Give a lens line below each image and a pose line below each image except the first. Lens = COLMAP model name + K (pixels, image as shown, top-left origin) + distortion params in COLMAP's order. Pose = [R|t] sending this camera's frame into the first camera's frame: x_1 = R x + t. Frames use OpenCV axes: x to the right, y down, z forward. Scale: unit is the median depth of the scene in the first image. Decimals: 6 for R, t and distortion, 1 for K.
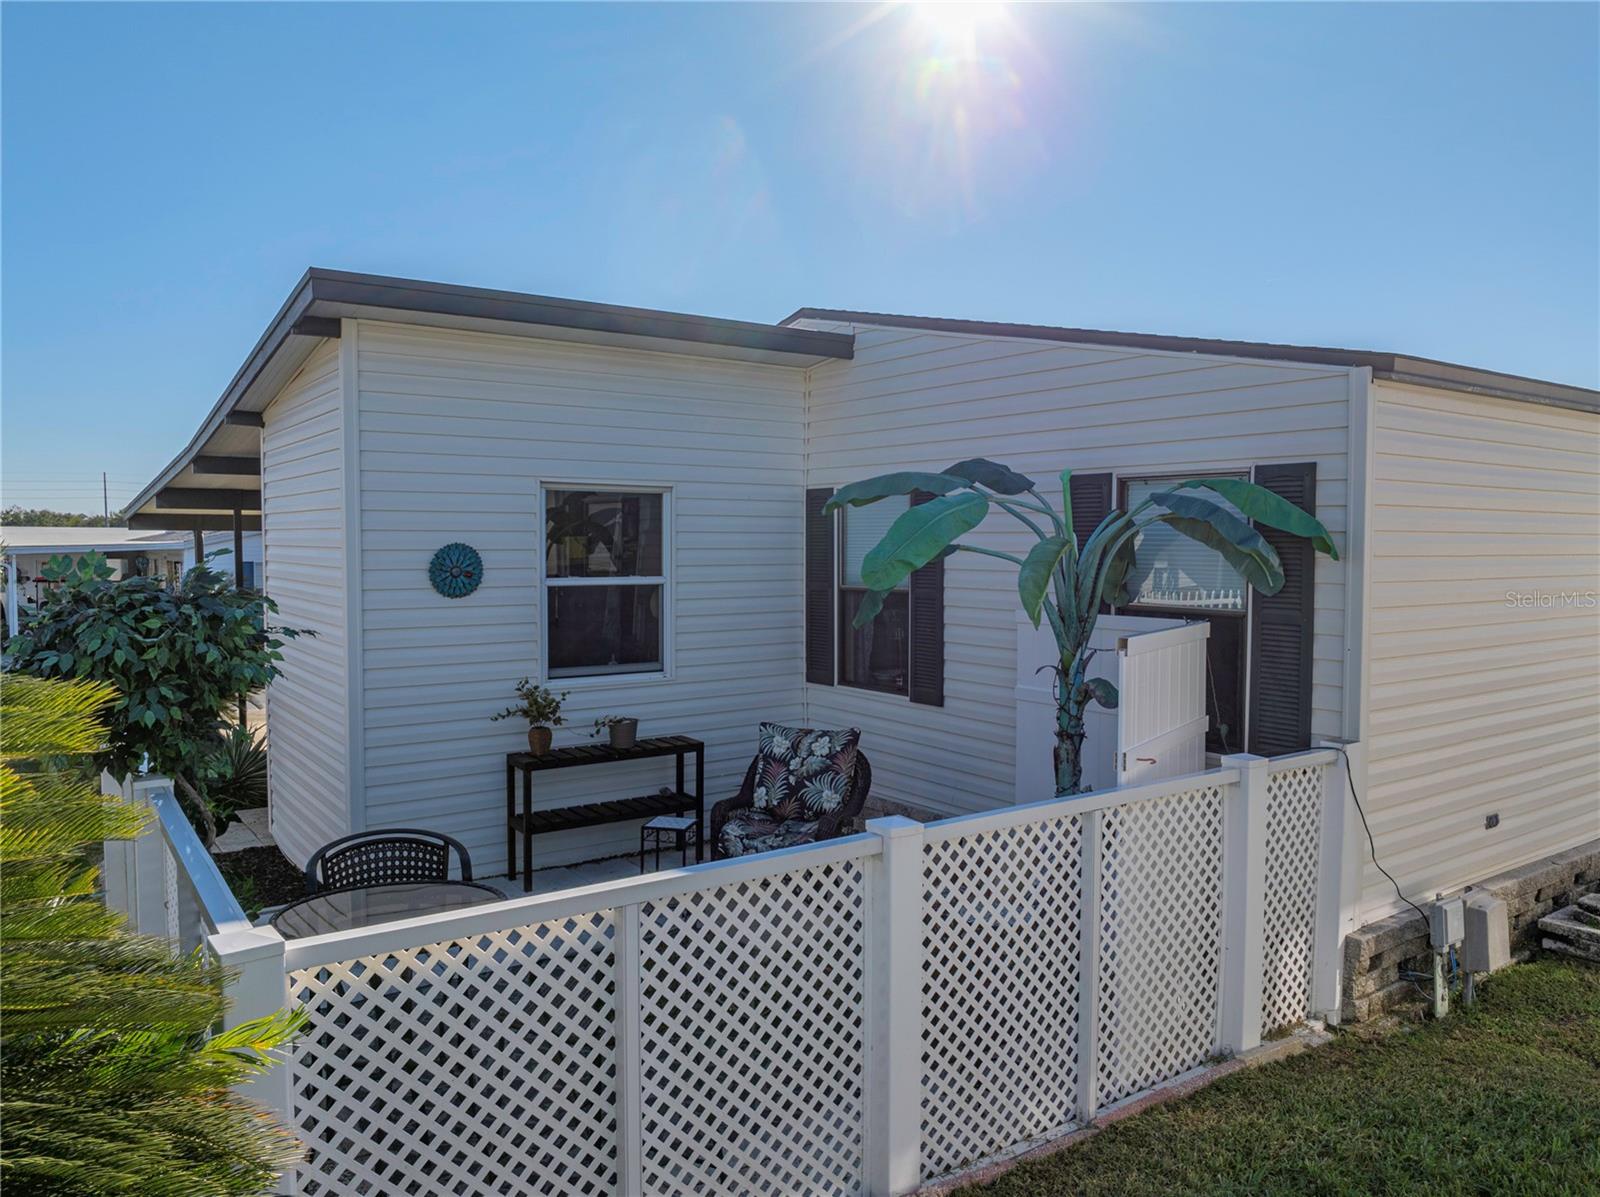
lens RADIAL K [[1129.6, 0, 795.7], [0, 1129.6, 597.3], [0, 0, 1]] dist [-0.041498, 0.031190]
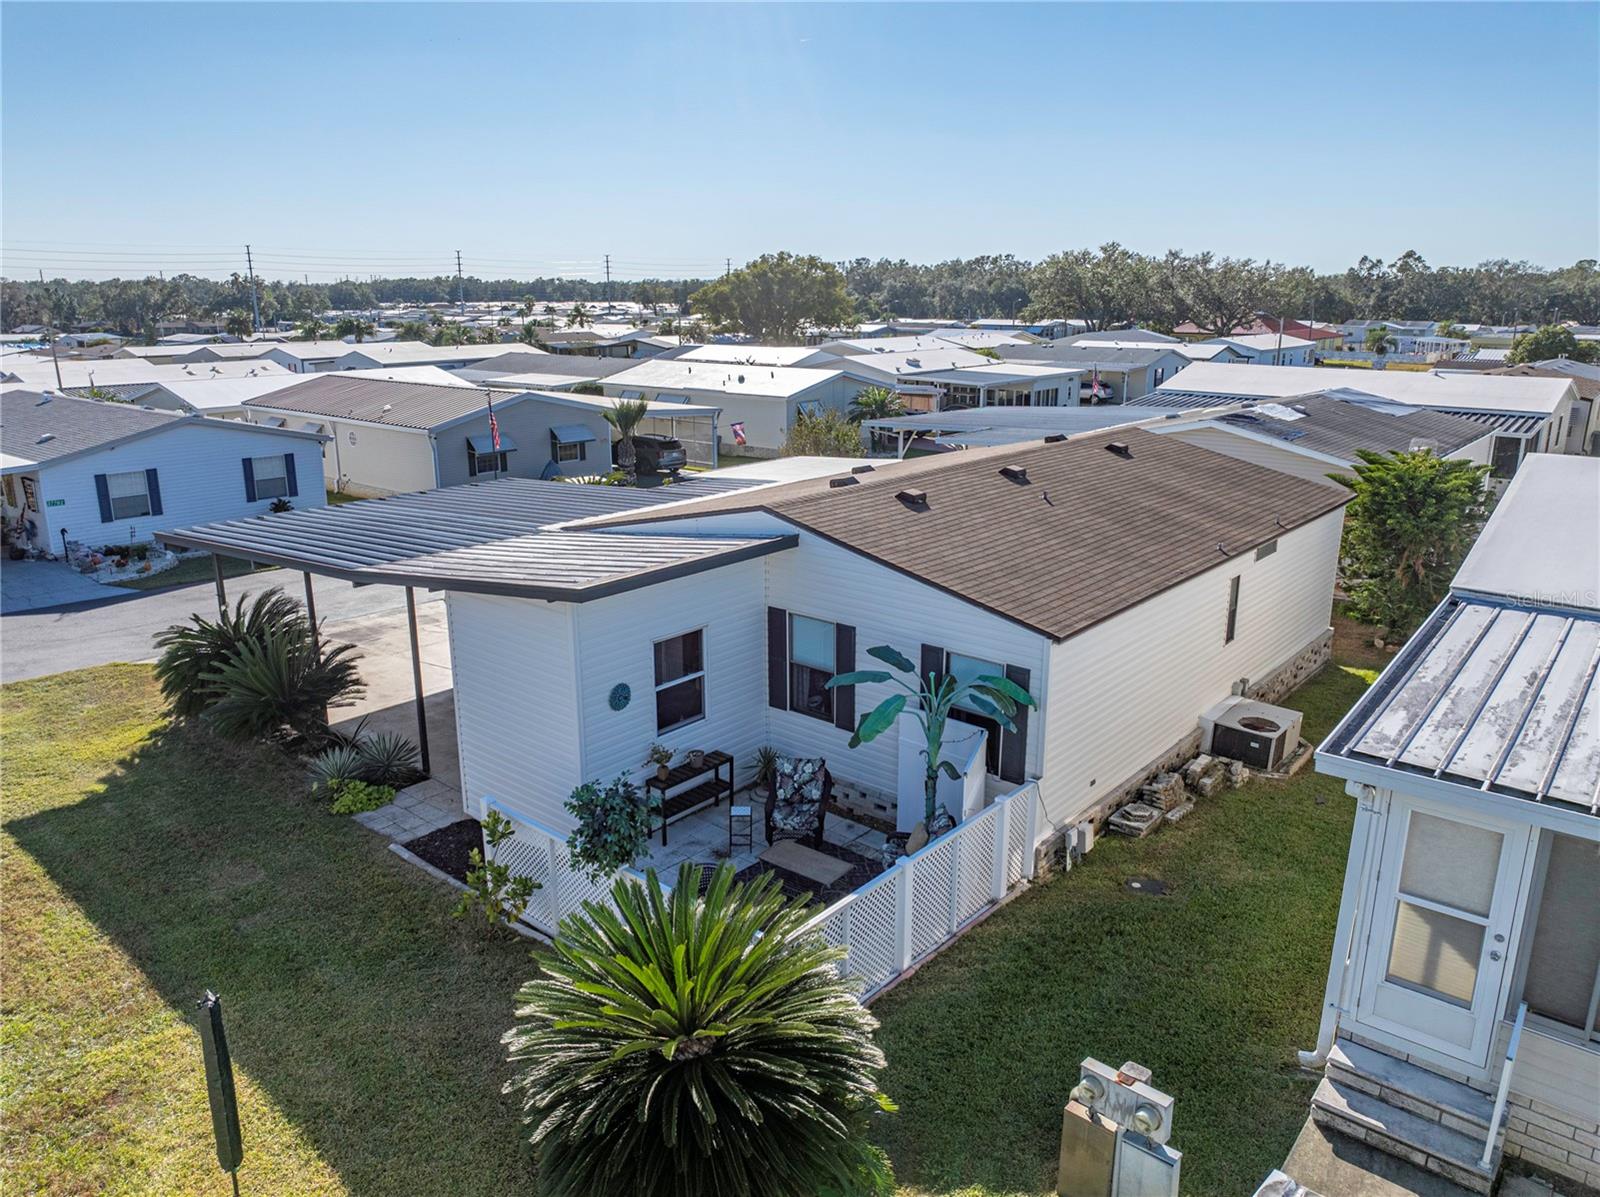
lens RADIAL K [[1129.6, 0, 794.2], [0, 1129.6, 591.6], [0, 0, 1]] dist [-0.041498, 0.031190]
pose [[0.969063, -0.070513, 0.236527, -0.485668], [0.018529, 0.976401, 0.215170, -0.654347], [-0.246118, -0.204131, 0.947500, -0.941593]]
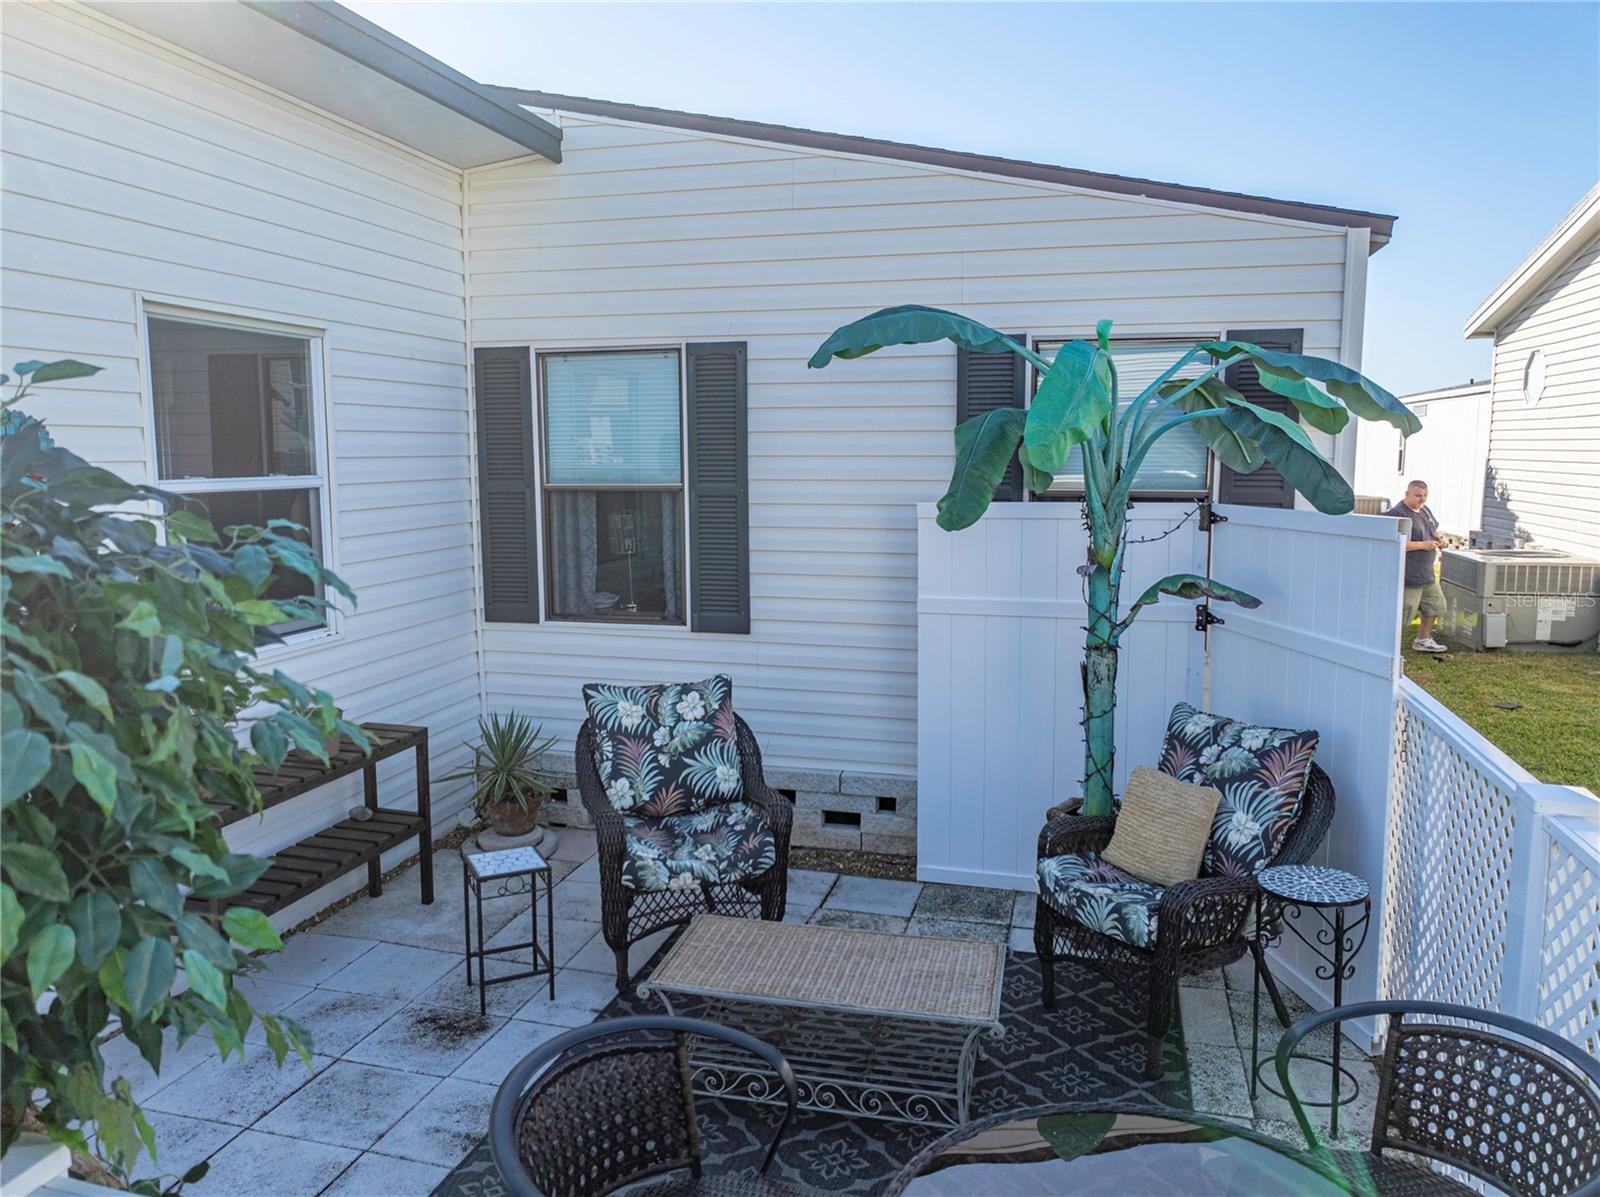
lens RADIAL K [[1129.6, 0, 800.0], [0, 1129.6, 597.4], [0, 0, 1]] dist [-0.041498, 0.031190]
pose [[0.765462, -0.088110, 0.637420, -0.374437], [0.036462, 0.994929, 0.093741, 0.000309], [-0.642447, -0.048514, 0.764793, 0.423170]]
